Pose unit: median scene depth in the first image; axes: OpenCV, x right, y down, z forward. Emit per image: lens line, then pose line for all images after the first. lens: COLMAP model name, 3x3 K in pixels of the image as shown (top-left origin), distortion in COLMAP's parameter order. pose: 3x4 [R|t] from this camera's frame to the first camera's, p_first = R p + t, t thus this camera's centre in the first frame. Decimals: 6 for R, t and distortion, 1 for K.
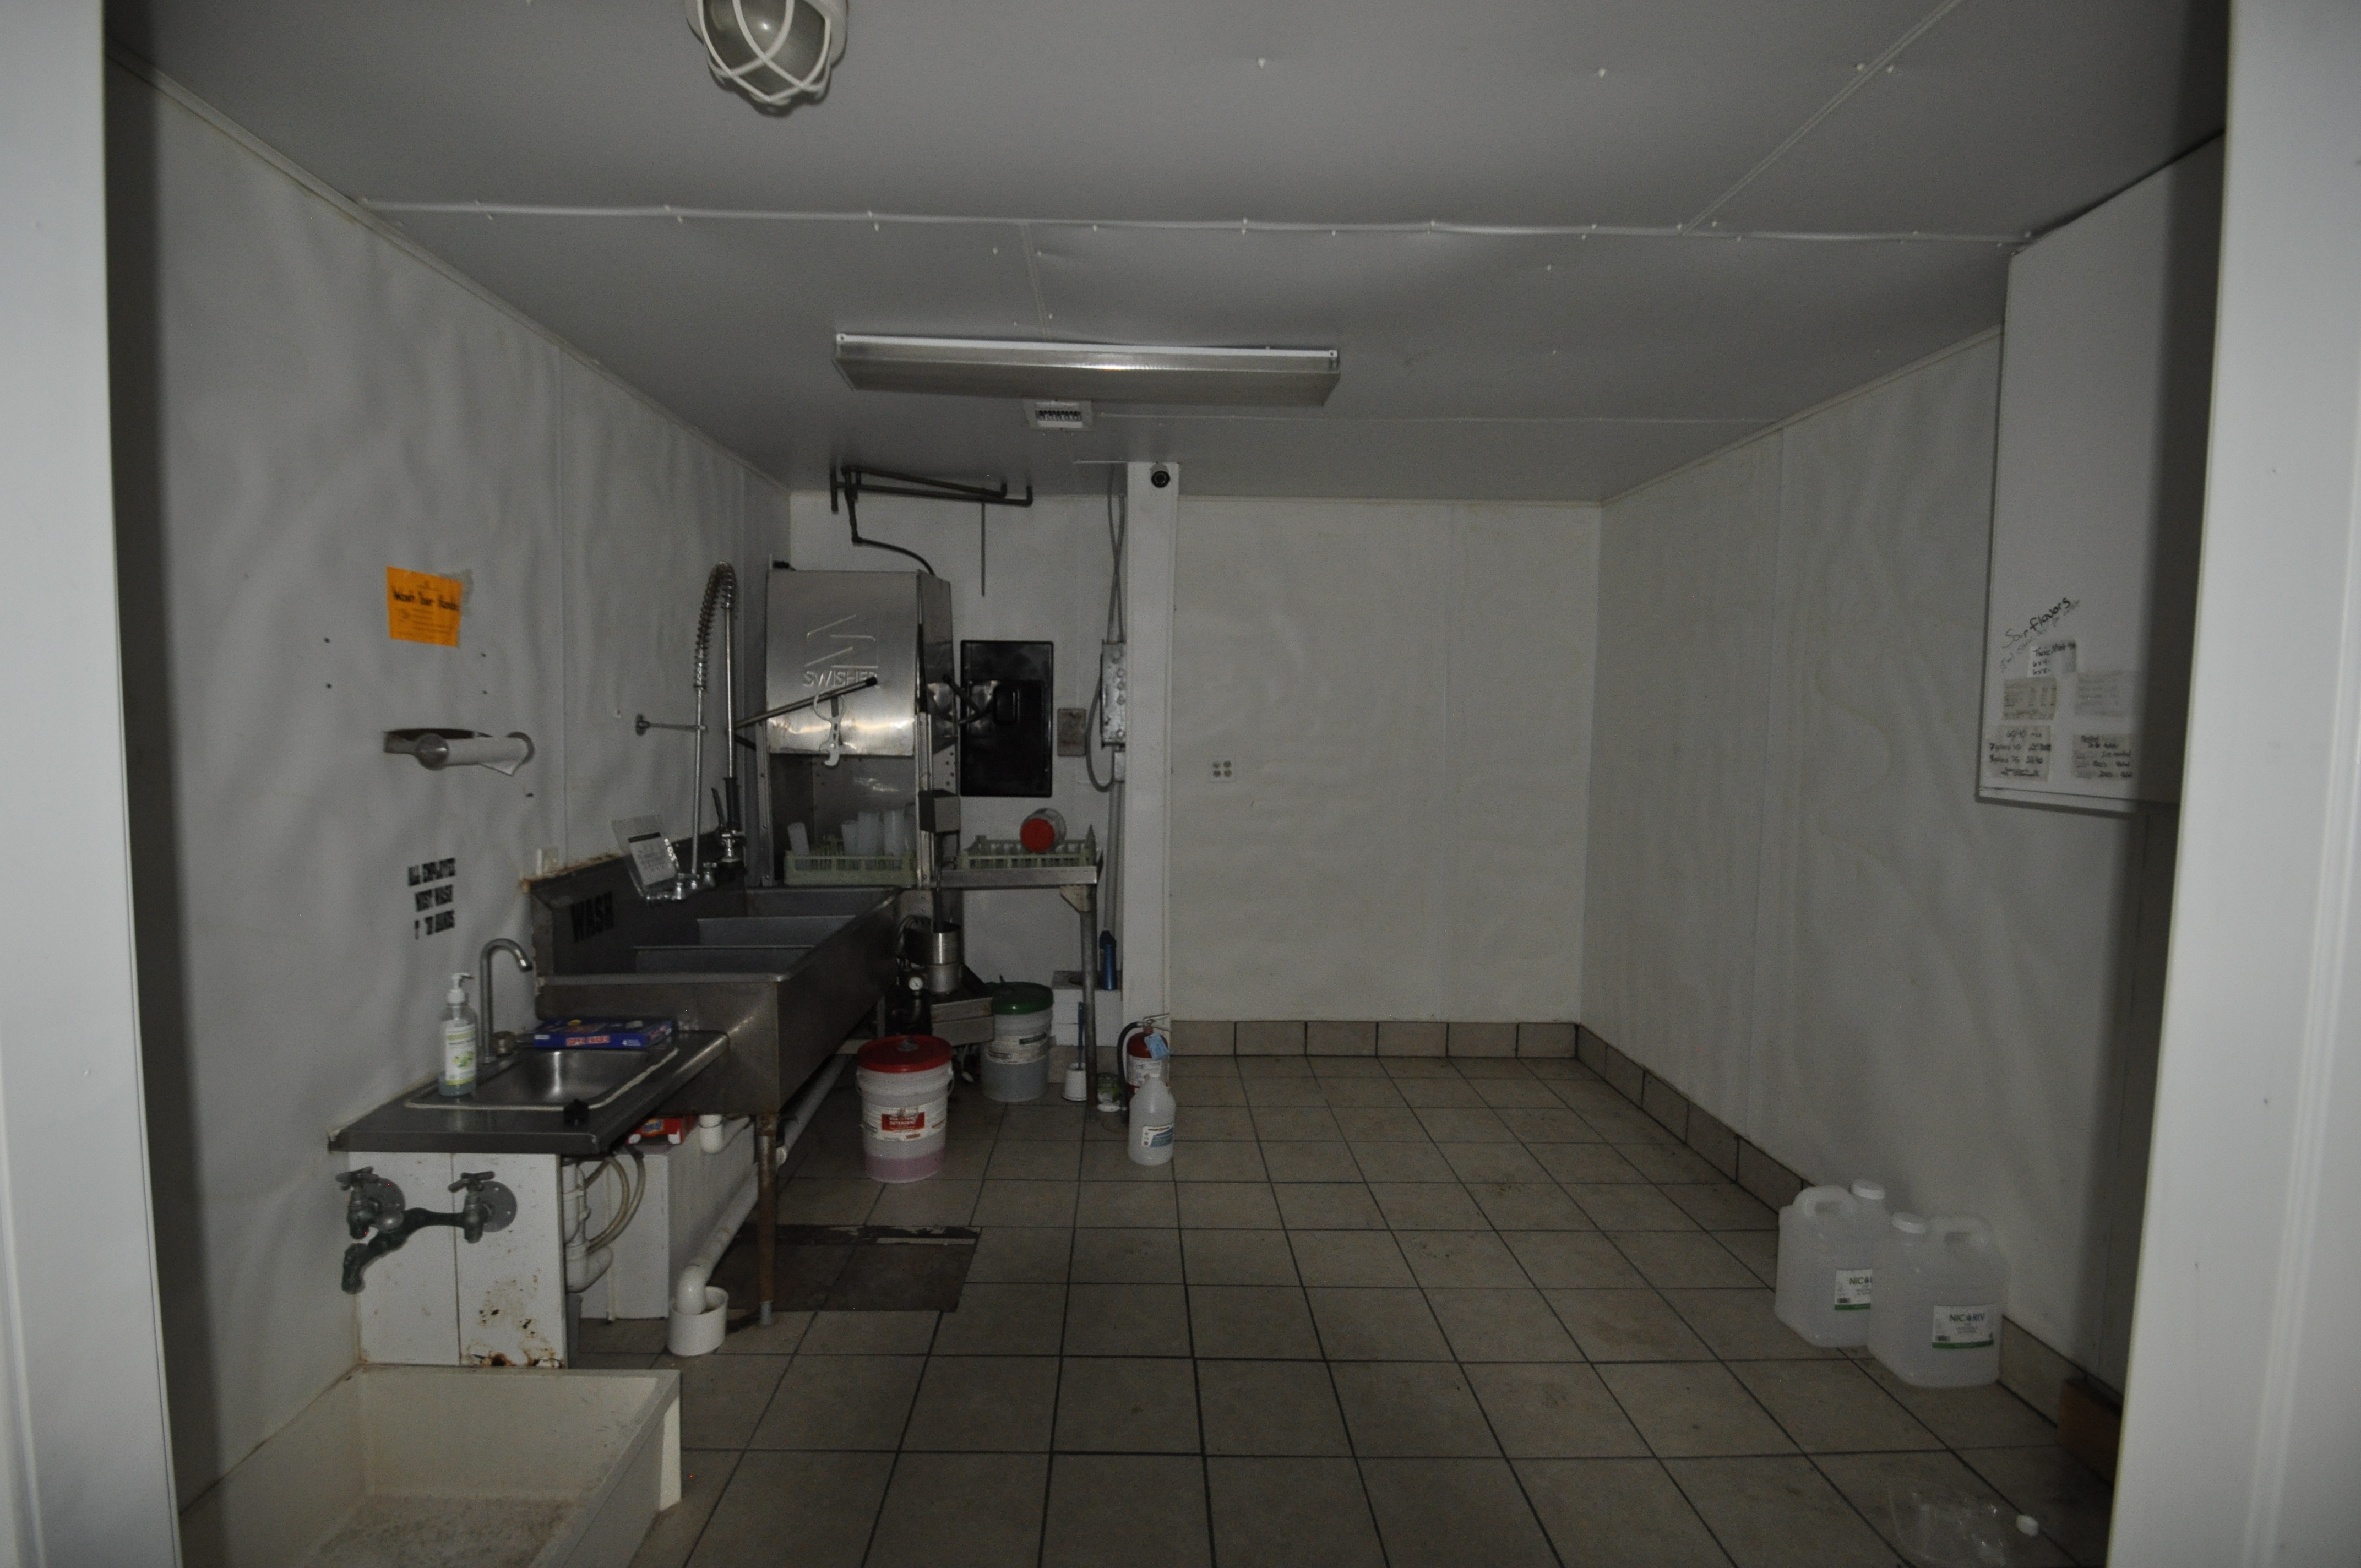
lens RADIAL K [[1032.2, 0, 1167.2], [0, 1032.2, 778.0], [0, 0, 1]] dist [0.005007, -0.010271]
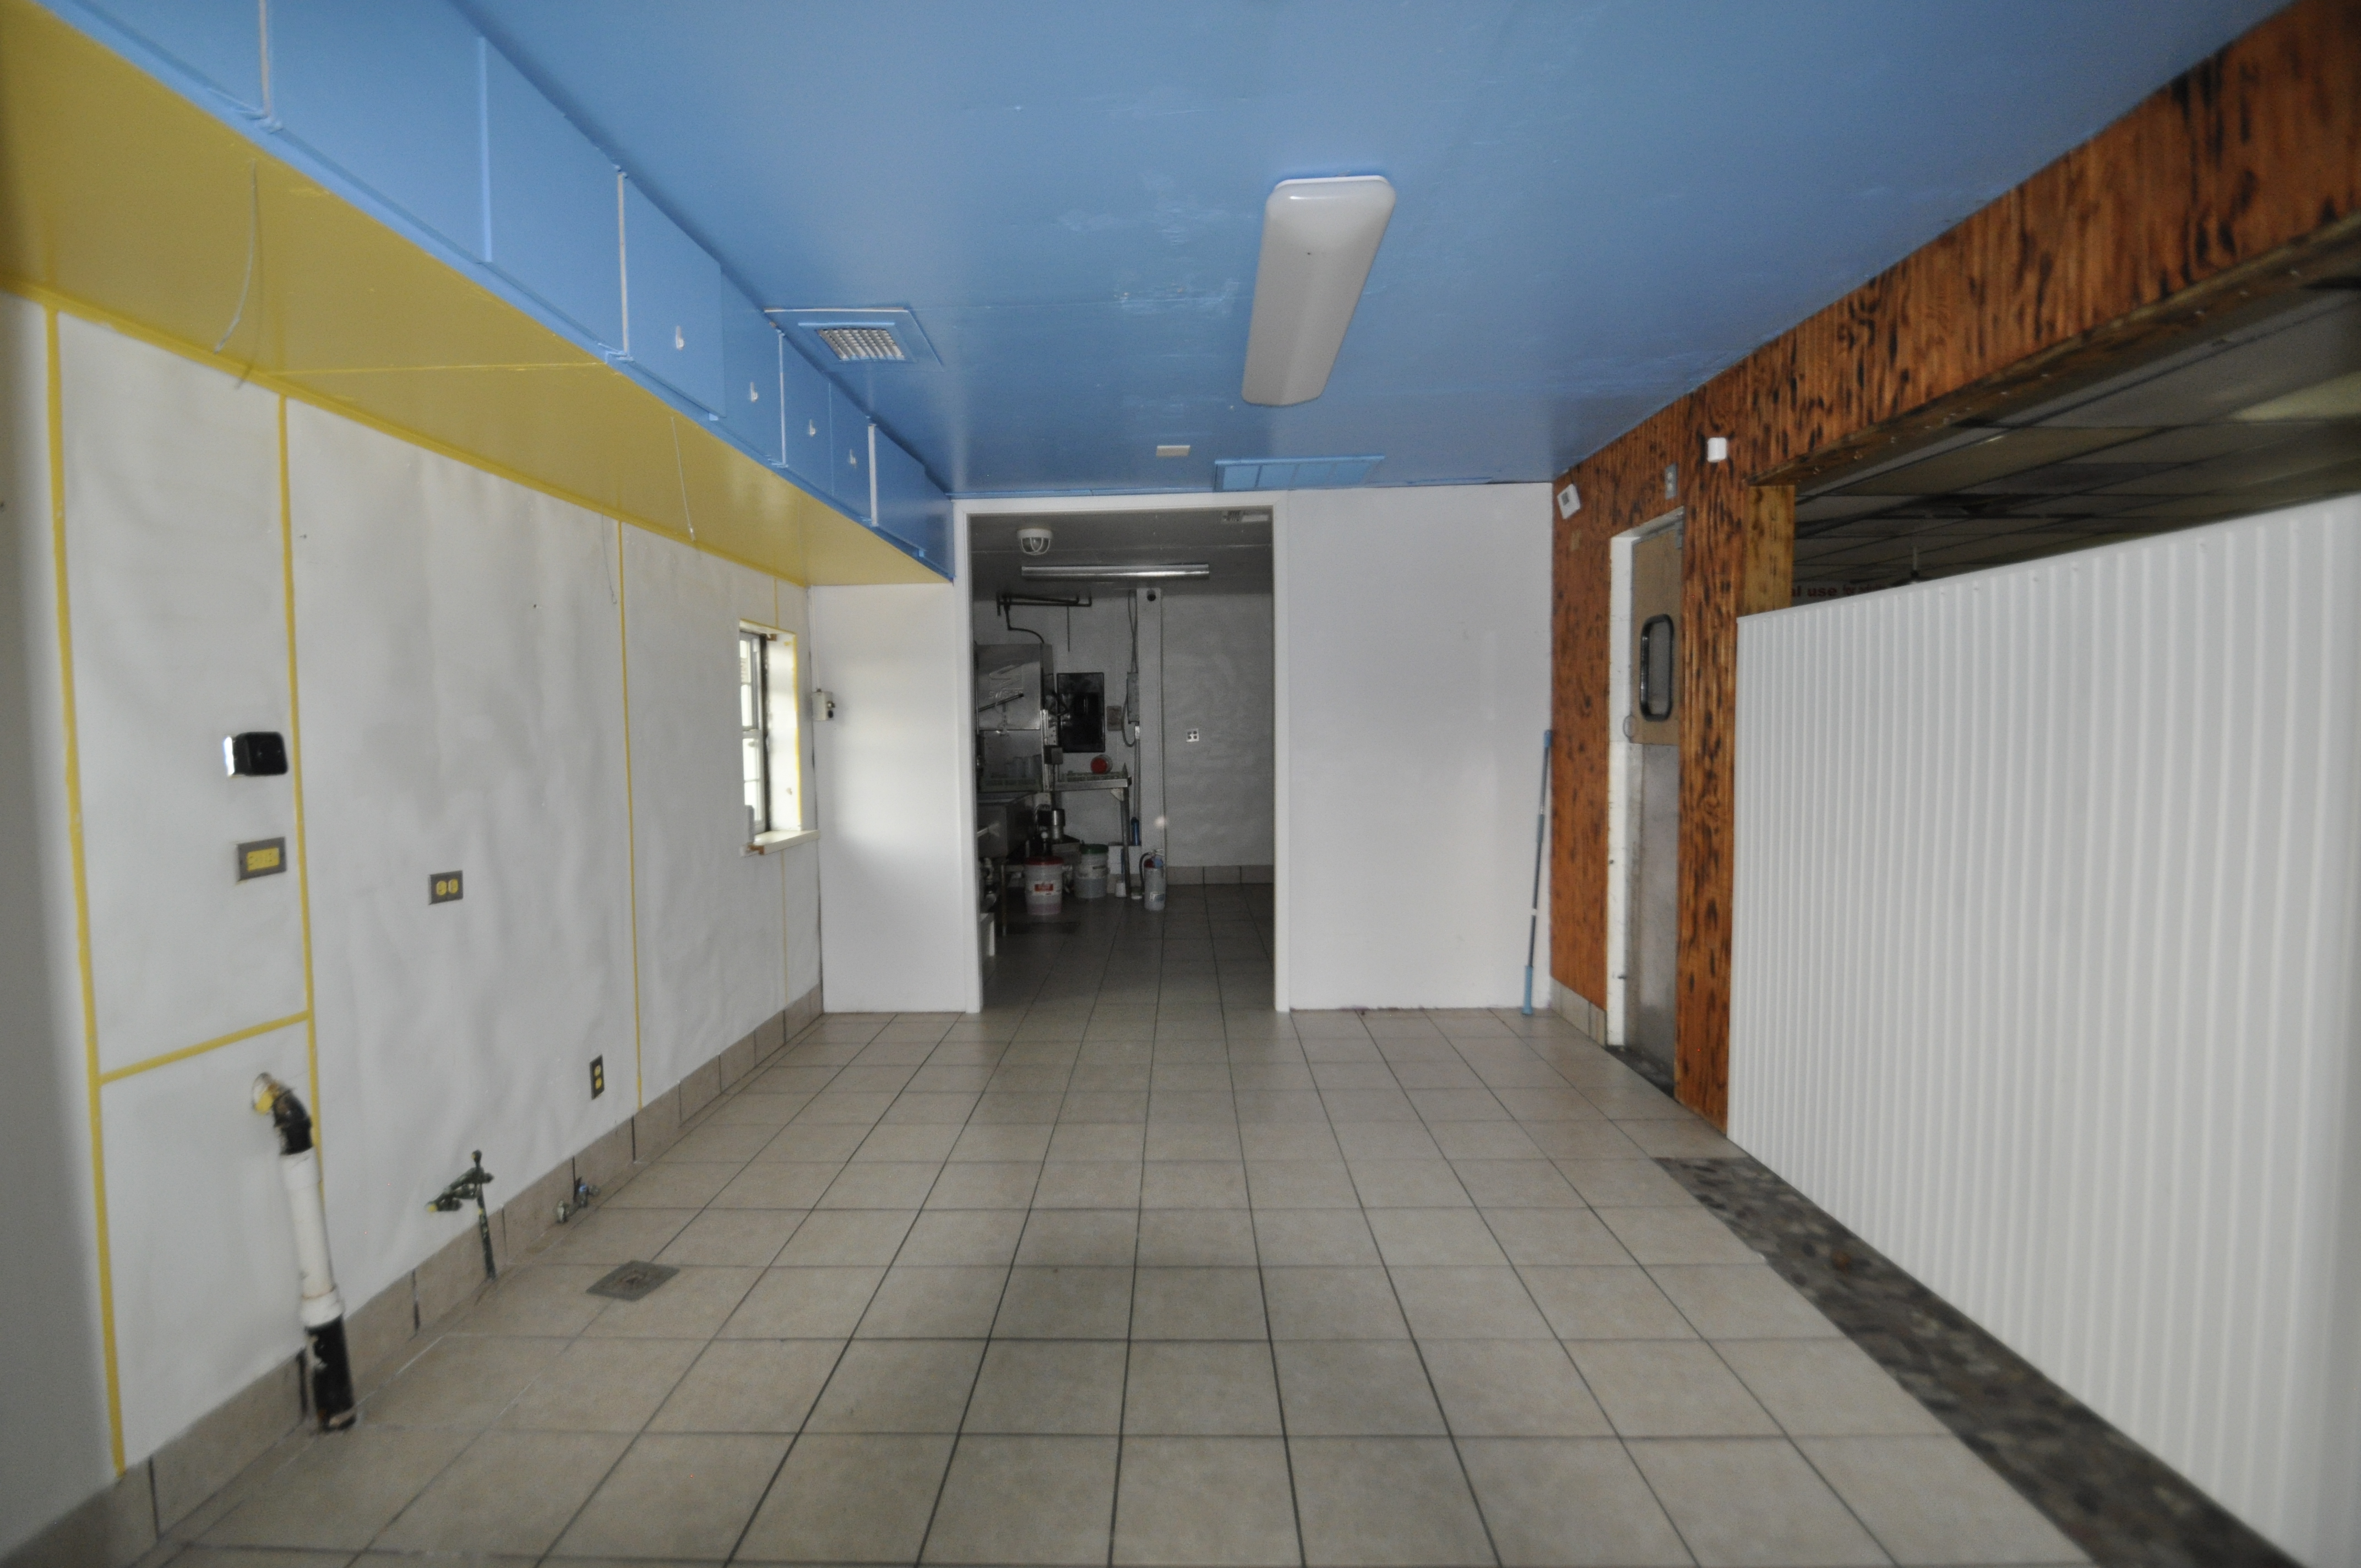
lens RADIAL K [[1032.2, 0, 1187.6], [0, 1032.2, 790.9], [0, 0, 1]] dist [0.005007, -0.010271]
pose [[0.999249, -0.024925, -0.029679, 0.109637], [0.025057, 0.999678, 0.004097, 0.096285], [0.029568, -0.004838, 0.999551, -1.037983]]
